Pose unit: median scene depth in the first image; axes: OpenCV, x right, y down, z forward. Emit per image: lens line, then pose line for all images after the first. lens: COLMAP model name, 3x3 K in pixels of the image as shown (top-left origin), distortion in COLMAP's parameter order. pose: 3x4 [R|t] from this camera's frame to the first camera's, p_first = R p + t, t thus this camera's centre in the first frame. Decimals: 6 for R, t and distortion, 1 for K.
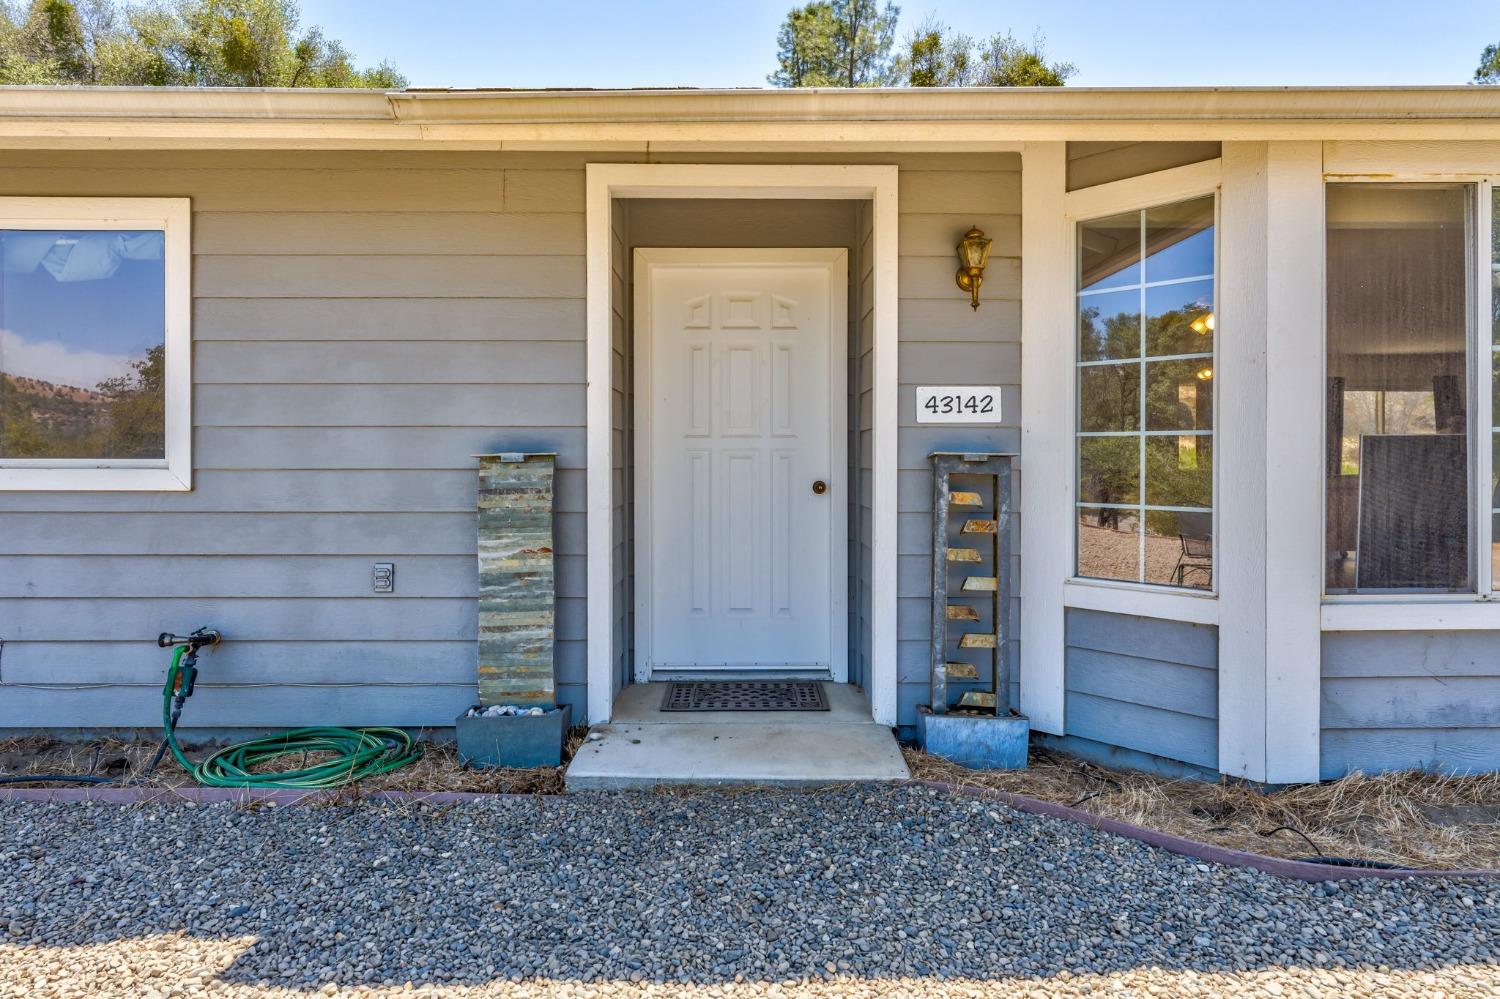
lens RADIAL K [[849.0, 0, 742.1], [0, 849.0, 474.0], [0, 0, 1]] dist [-0.001949, -0.000293]
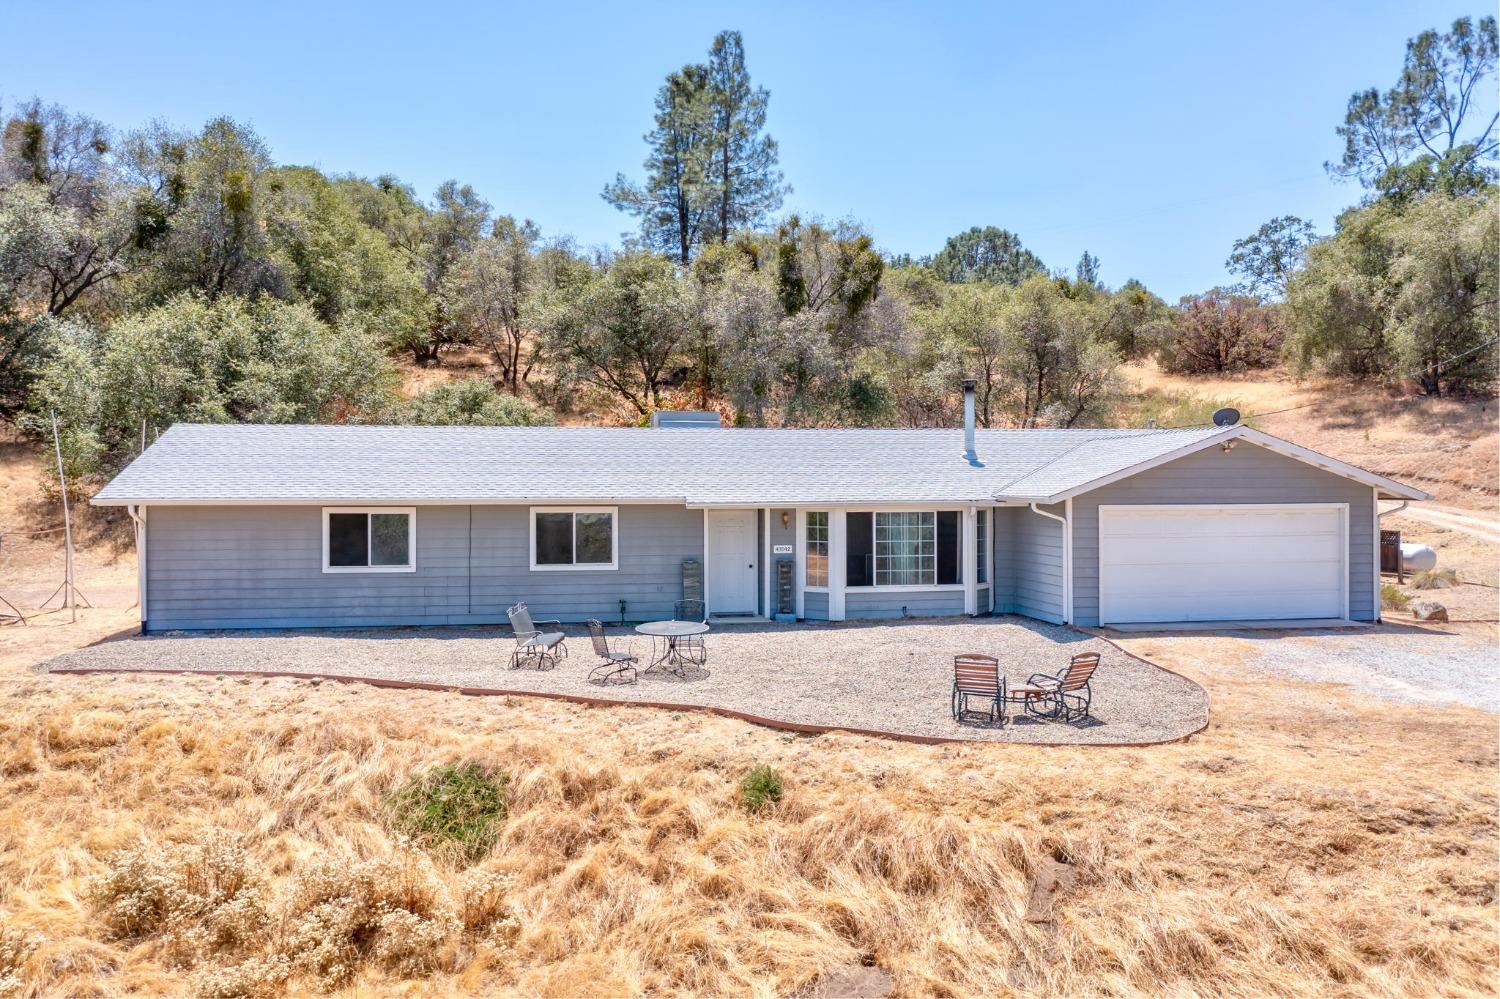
lens RADIAL K [[1164.0, 0, 751.2], [0, 1164.0, 529.9], [0, 0, 1]] dist [-0.000171, 0.012368]
pose [[0.986232, -0.007534, 0.165195, -0.982610], [0.003052, 0.999621, 0.027365, -0.366358], [-0.165338, -0.026484, 0.985881, -5.328304]]
